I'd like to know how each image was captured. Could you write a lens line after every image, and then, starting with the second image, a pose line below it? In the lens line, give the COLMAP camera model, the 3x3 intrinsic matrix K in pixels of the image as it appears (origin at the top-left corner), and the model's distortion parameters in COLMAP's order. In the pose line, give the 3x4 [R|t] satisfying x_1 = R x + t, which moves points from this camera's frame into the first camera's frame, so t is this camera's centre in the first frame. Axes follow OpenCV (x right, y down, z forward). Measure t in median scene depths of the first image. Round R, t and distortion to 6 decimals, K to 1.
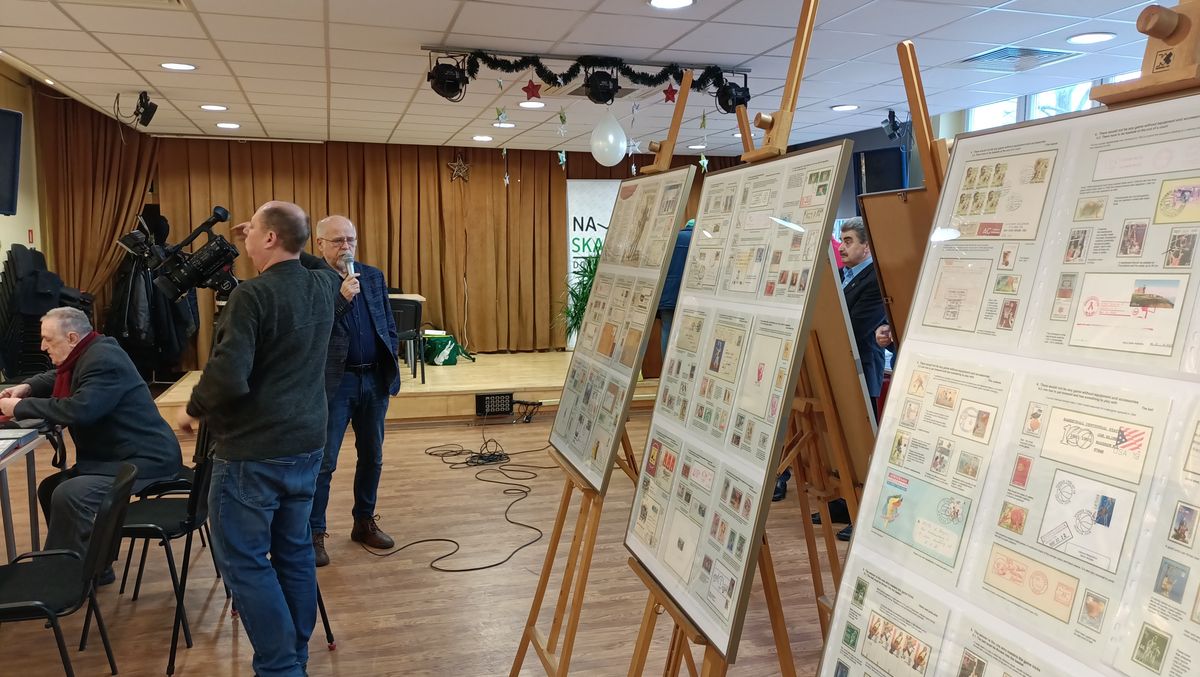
lens RADIAL K [[889.2, 0, 606.4], [0, 889.2, 336.3], [0, 0, 1]] dist [0.100527, -0.151589]
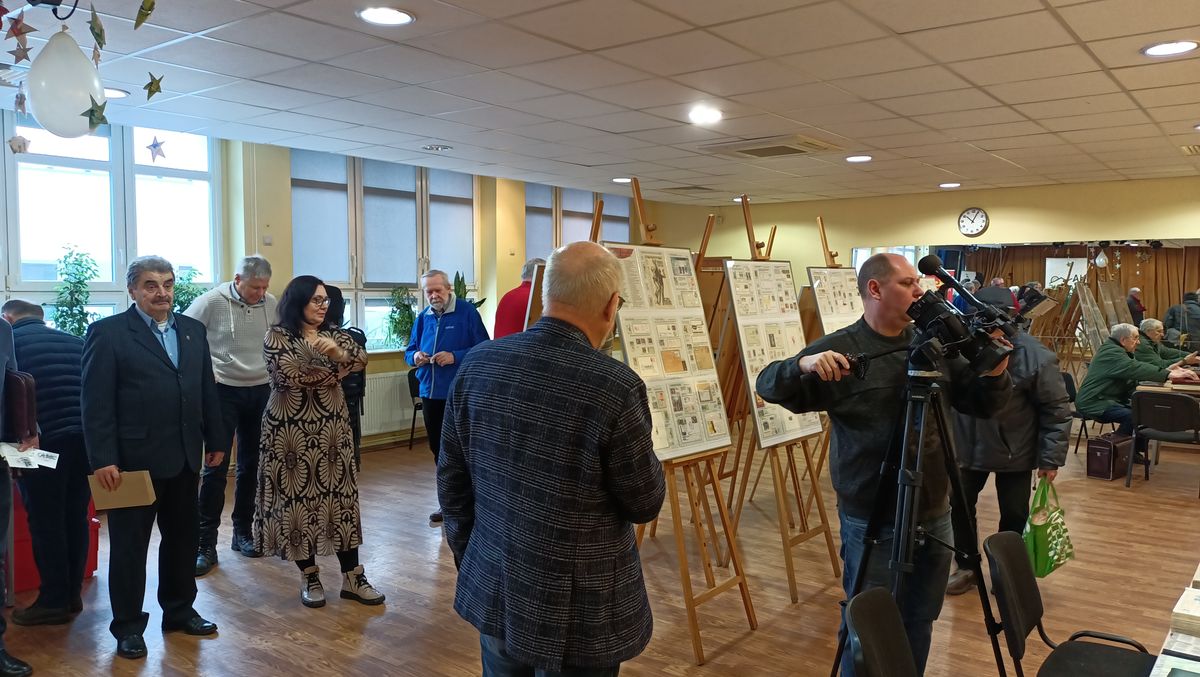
lens RADIAL K [[889.2, 0, 606.4], [0, 889.2, 336.3], [0, 0, 1]] dist [0.100527, -0.151589]
pose [[-0.580775, -0.040082, 0.813076, -0.622122], [0.080498, 0.991064, 0.106355, -0.111562], [-0.810074, 0.127220, -0.572359, 1.088266]]
